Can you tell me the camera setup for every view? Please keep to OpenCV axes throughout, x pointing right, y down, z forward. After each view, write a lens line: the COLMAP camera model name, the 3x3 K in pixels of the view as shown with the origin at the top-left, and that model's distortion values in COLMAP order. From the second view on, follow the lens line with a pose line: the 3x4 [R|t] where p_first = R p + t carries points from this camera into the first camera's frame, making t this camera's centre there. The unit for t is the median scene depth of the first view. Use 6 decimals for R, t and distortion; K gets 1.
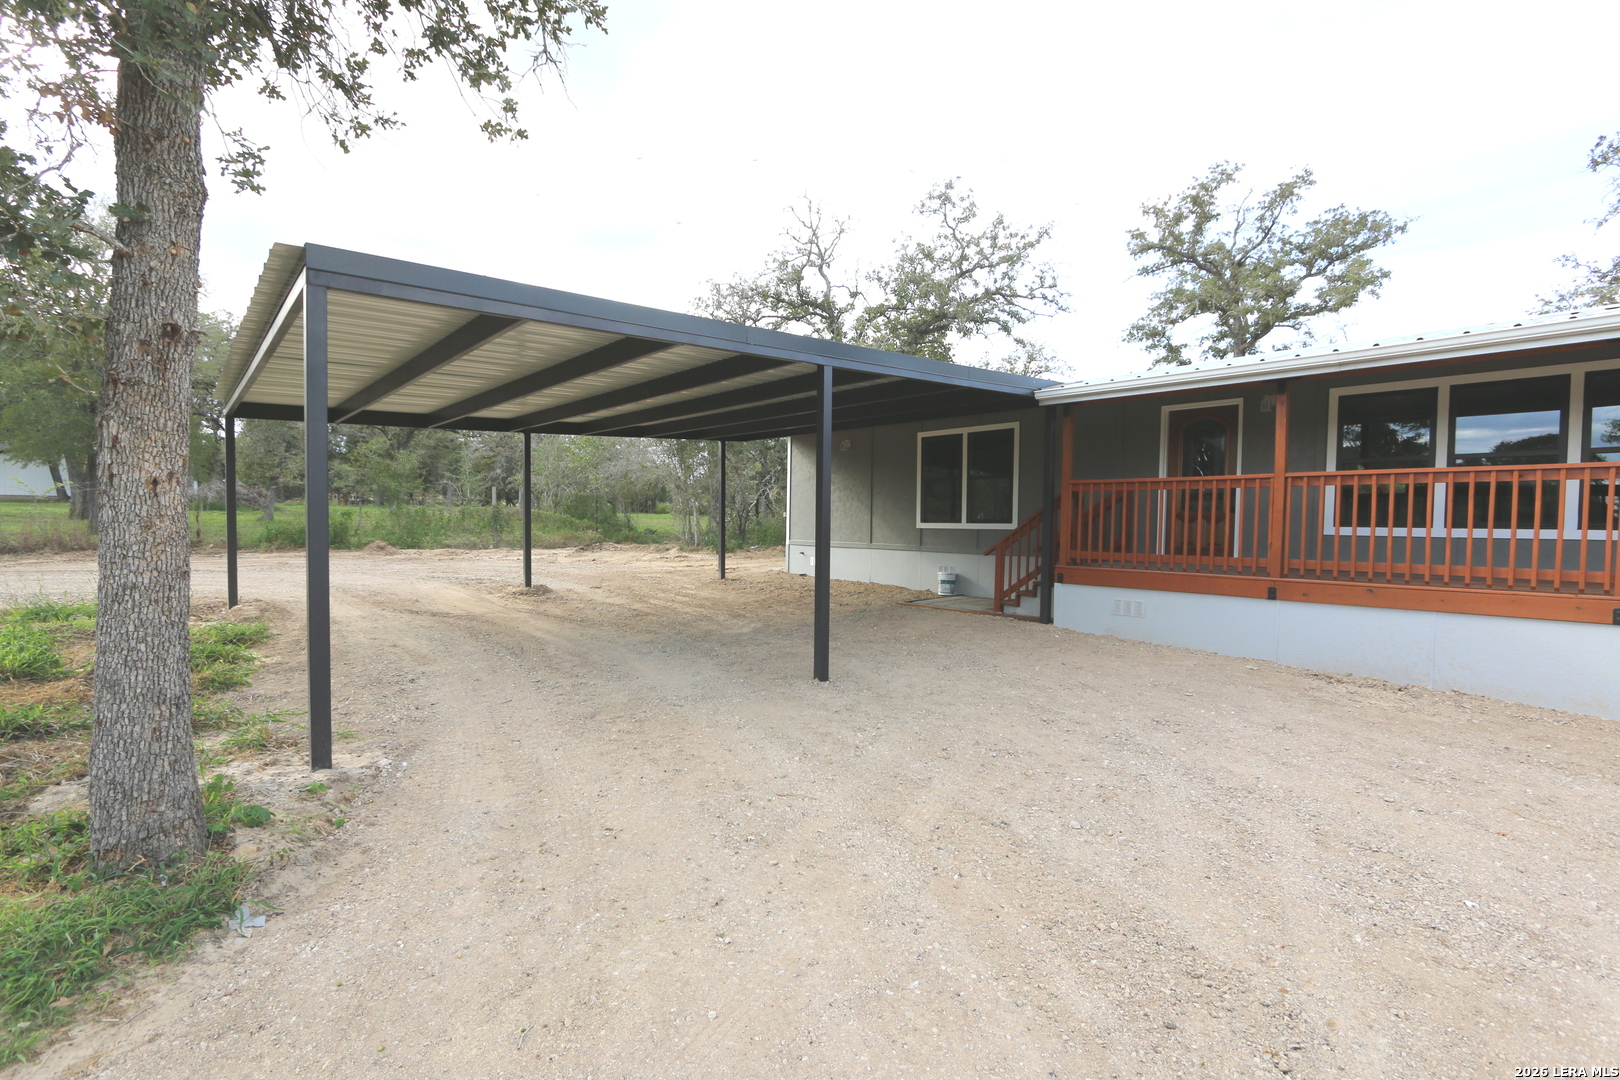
lens RADIAL K [[744.0, 0, 811.0], [0, 744.0, 555.2], [0, 0, 1]] dist [-0.018853, 0.001129]
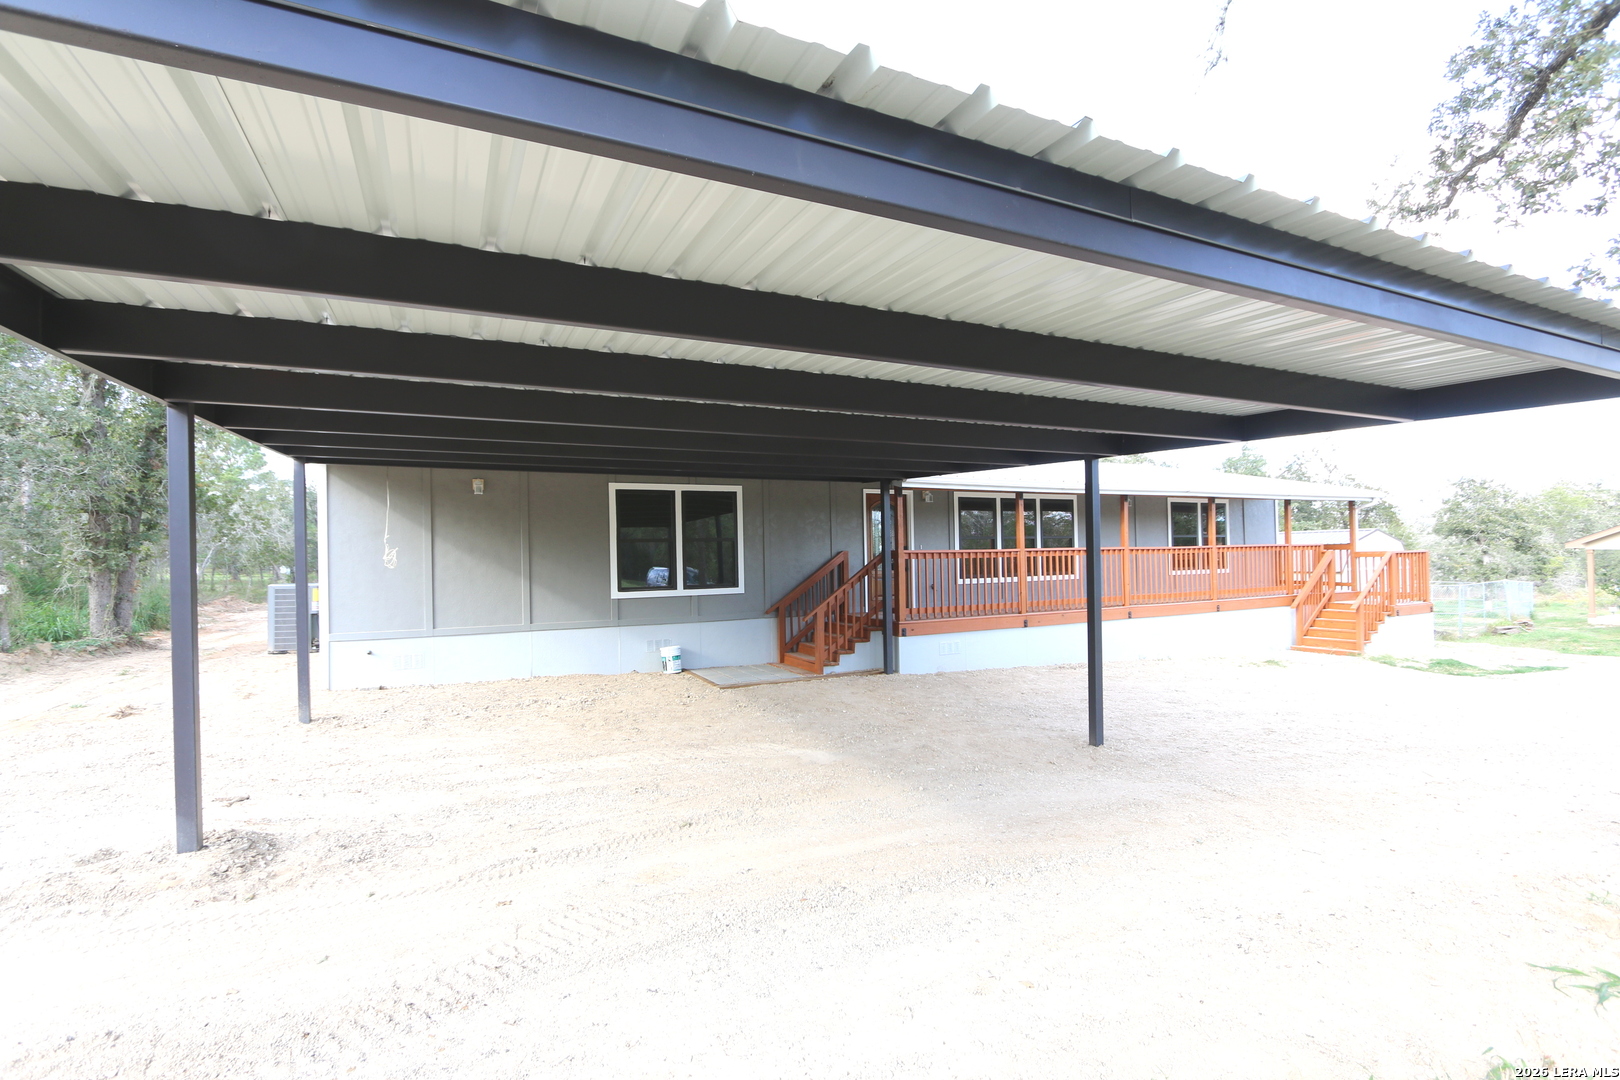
lens RADIAL K [[744.0, 0, 811.0], [0, 744.0, 555.2], [0, 0, 1]] dist [-0.018853, 0.001129]
pose [[0.261394, -0.012820, 0.965147, -0.378940], [0.064348, 0.997919, -0.004172, -0.043157], [-0.963085, 0.063196, 0.261675, 0.368636]]
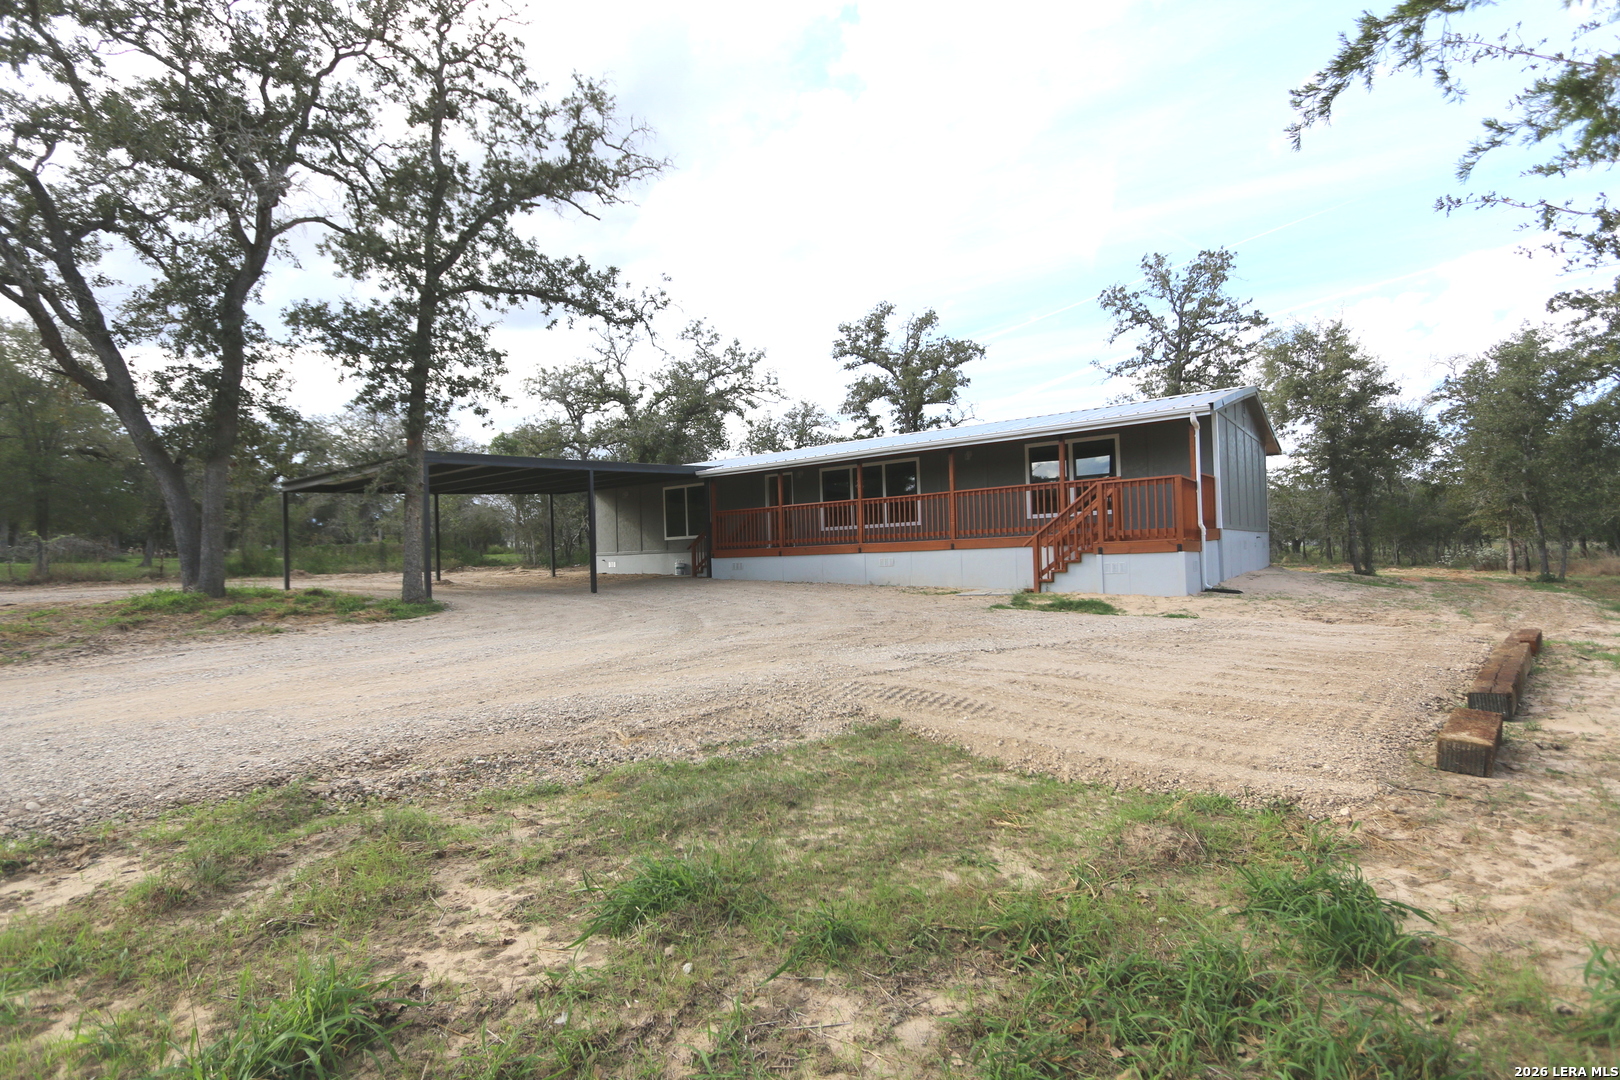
lens RADIAL K [[787.0, 0, 809.7], [0, 787.0, 553.3], [0, 0, 1]] dist [-0.012992, 0.000597]
pose [[0.980167, -0.040902, 0.193908, 0.073724], [0.051175, 0.997523, -0.048267, 0.067027], [-0.191453, 0.057233, 0.979832, -0.596695]]
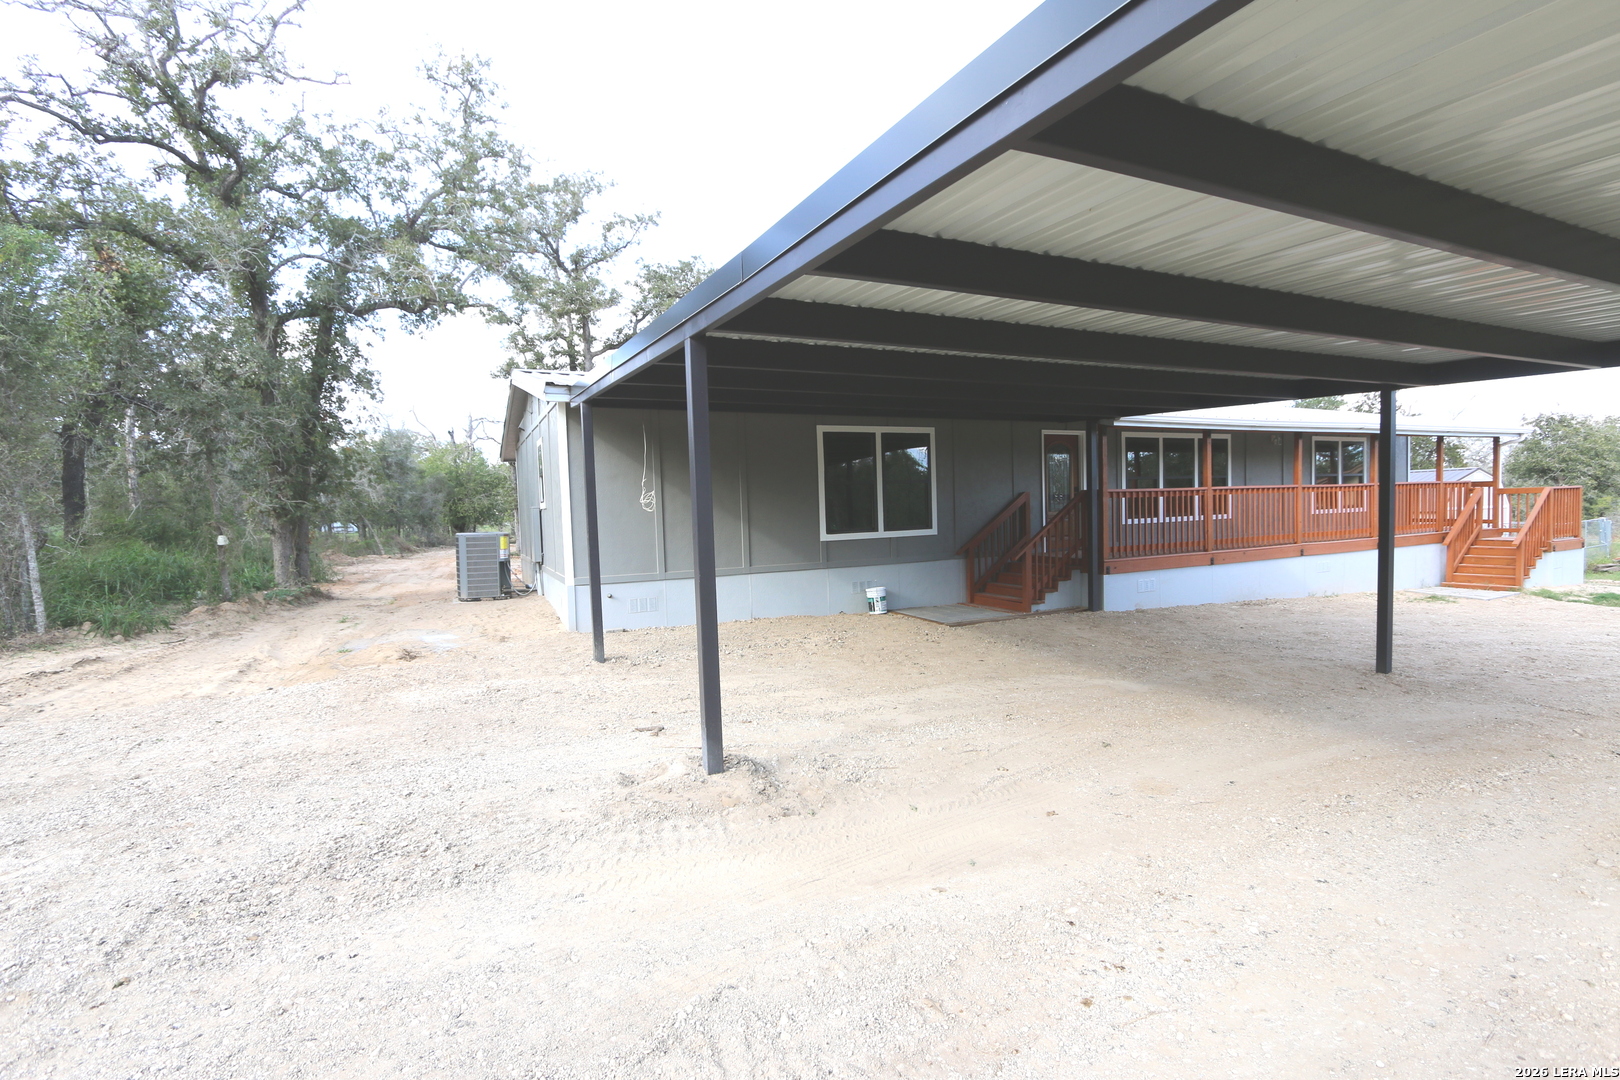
lens RADIAL K [[744.0, 0, 811.0], [0, 744.0, 555.2], [0, 0, 1]] dist [-0.018853, 0.001129]
pose [[0.273324, -0.079692, 0.958615, -0.421579], [0.077836, 0.995127, 0.060535, -0.046373], [-0.958768, 0.058069, 0.278195, 0.503591]]
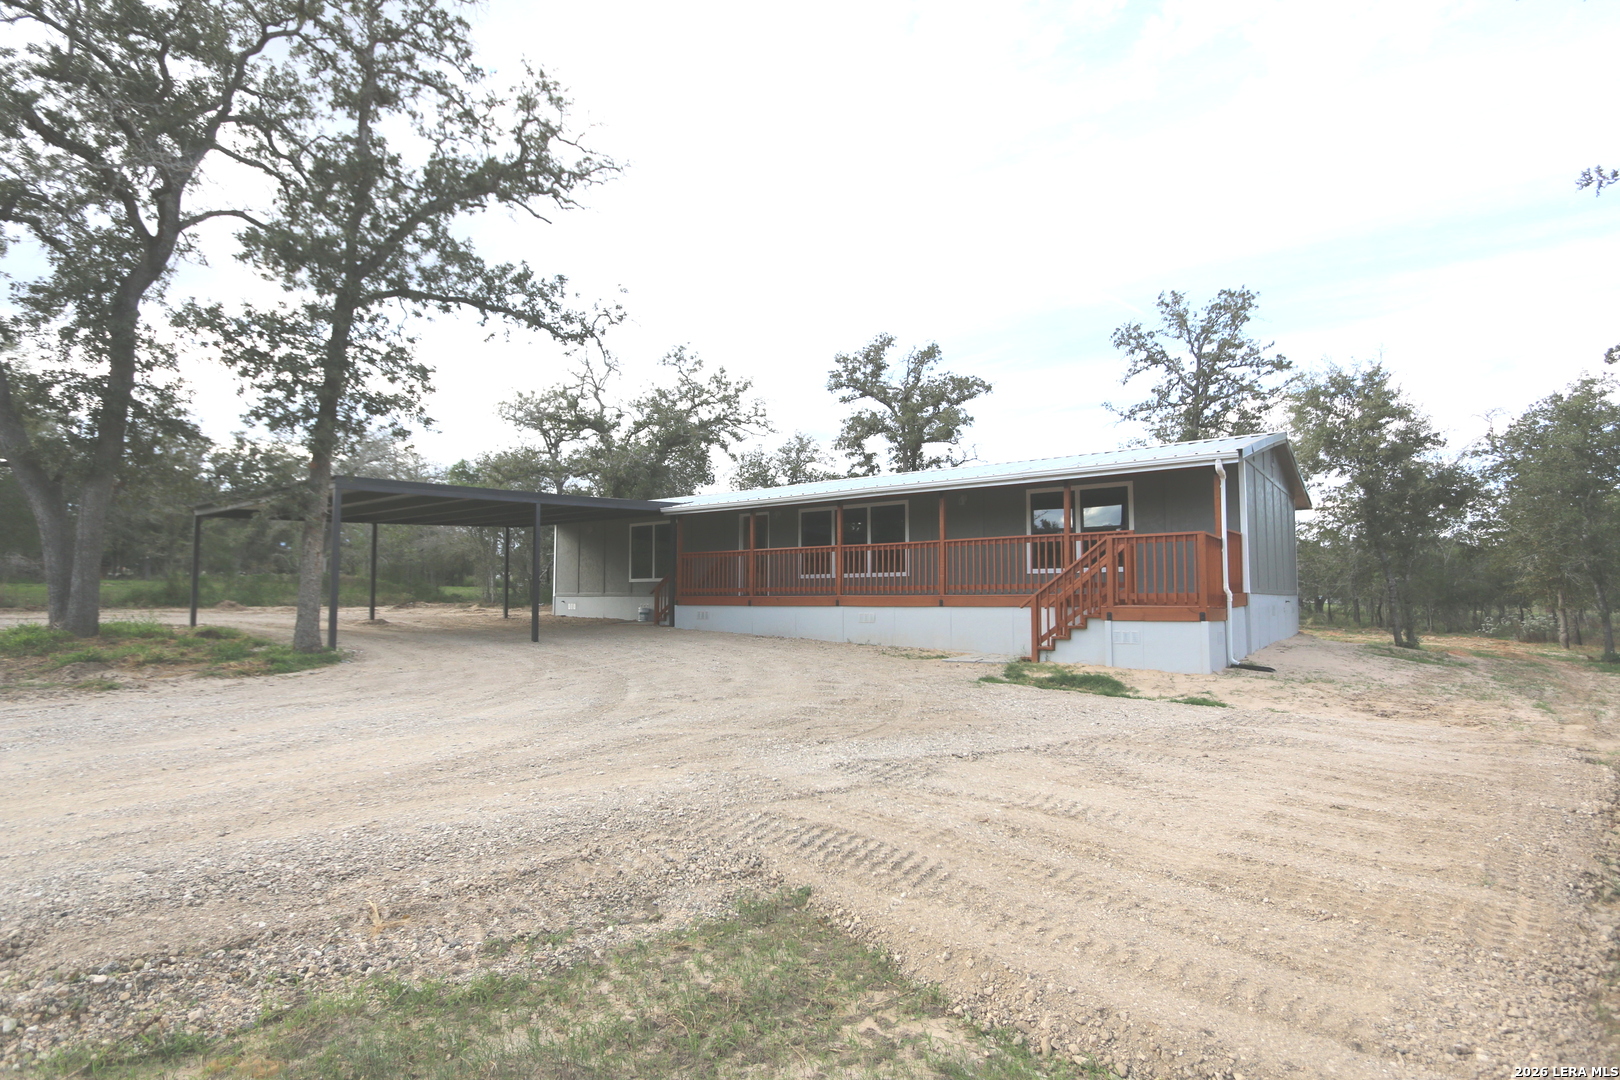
lens RADIAL K [[816.3, 0, 810.5], [0, 816.3, 552.3], [0, 0, 1]] dist [-0.026156, 0.013499]
pose [[0.980661, -0.000469, 0.195714, 0.117117], [0.020116, 0.994943, -0.098410, 0.052690], [-0.194678, 0.100444, 0.975711, -0.528301]]
